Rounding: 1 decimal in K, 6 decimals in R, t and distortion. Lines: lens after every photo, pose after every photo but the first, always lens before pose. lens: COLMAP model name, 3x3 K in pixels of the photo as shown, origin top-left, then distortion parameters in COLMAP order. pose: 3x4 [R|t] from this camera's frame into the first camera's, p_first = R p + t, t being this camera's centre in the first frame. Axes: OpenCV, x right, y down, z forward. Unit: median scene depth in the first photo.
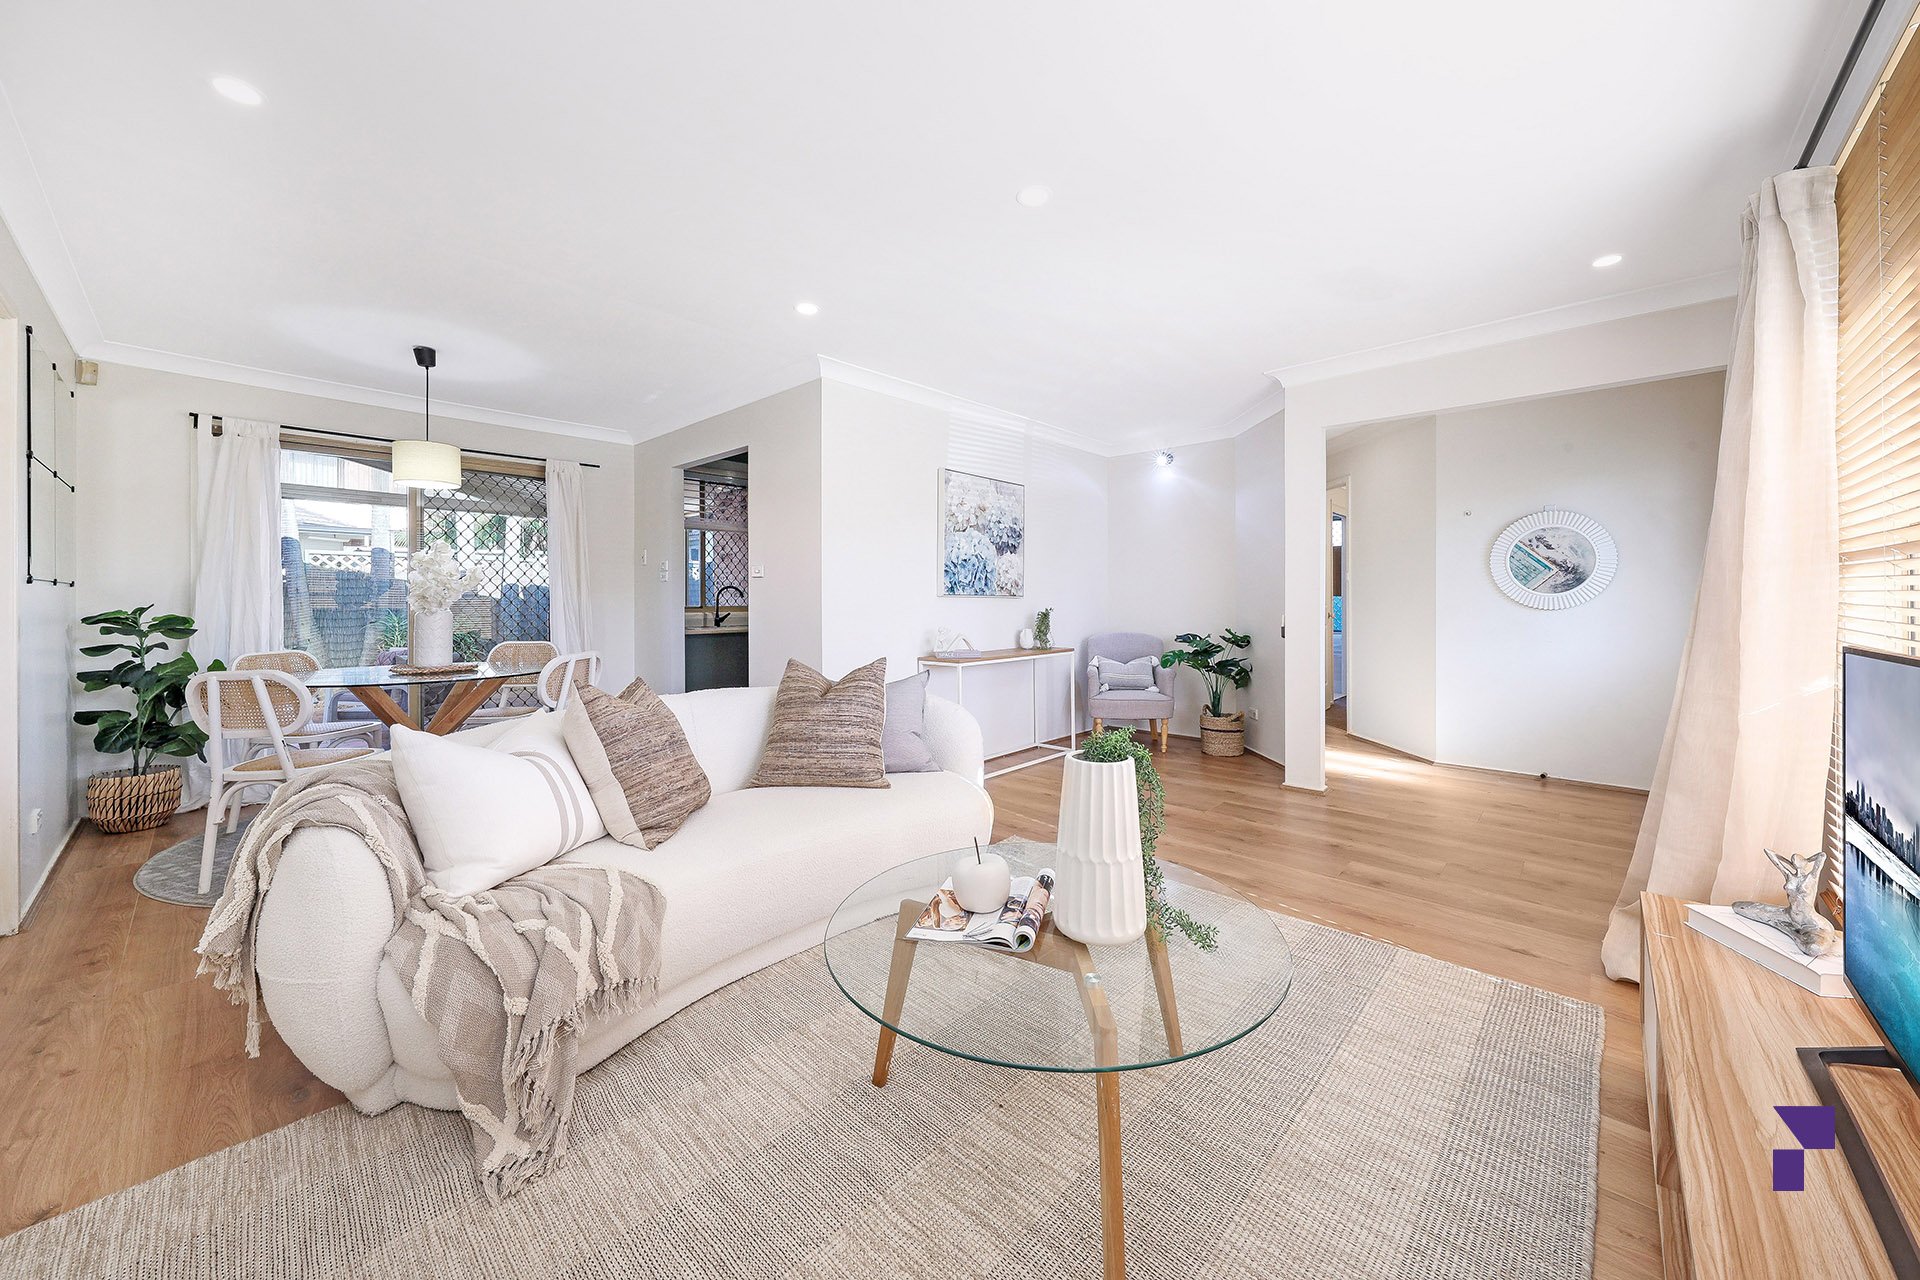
lens RADIAL K [[687.8, 0, 962.3], [0, 687.8, 600.8], [0, 0, 1]] dist [0.000940, 0.000040]
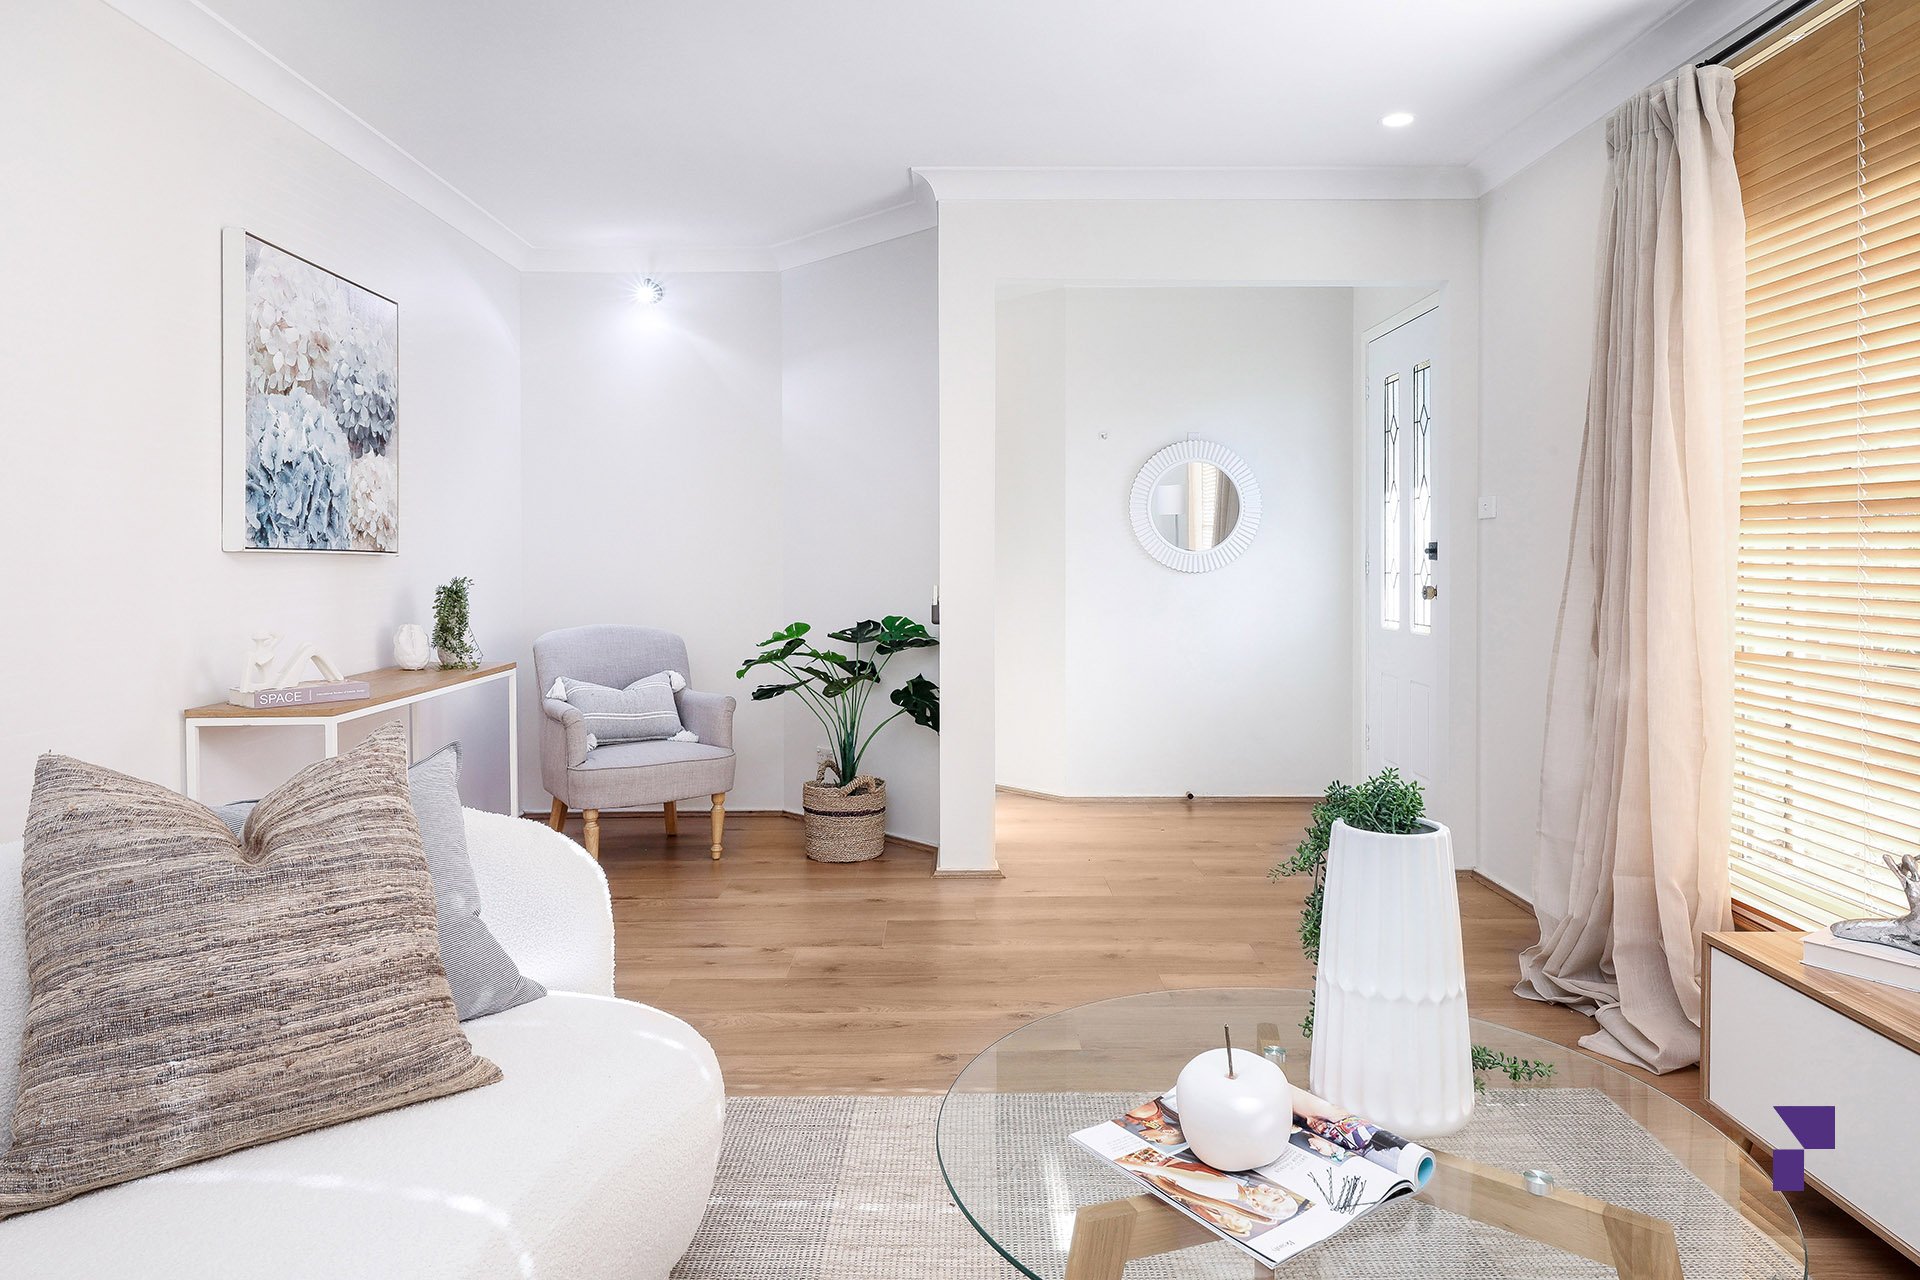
lens RADIAL K [[1200.9, 0, 963.8], [0, 1200.9, 568.5], [0, 0, 1]] dist [0.004499, 0.002179]
pose [[0.728752, -0.006417, 0.684748, -0.198709], [0.001661, 0.999970, 0.007604, -0.001491], [-0.684776, -0.004404, 0.728741, 0.203582]]
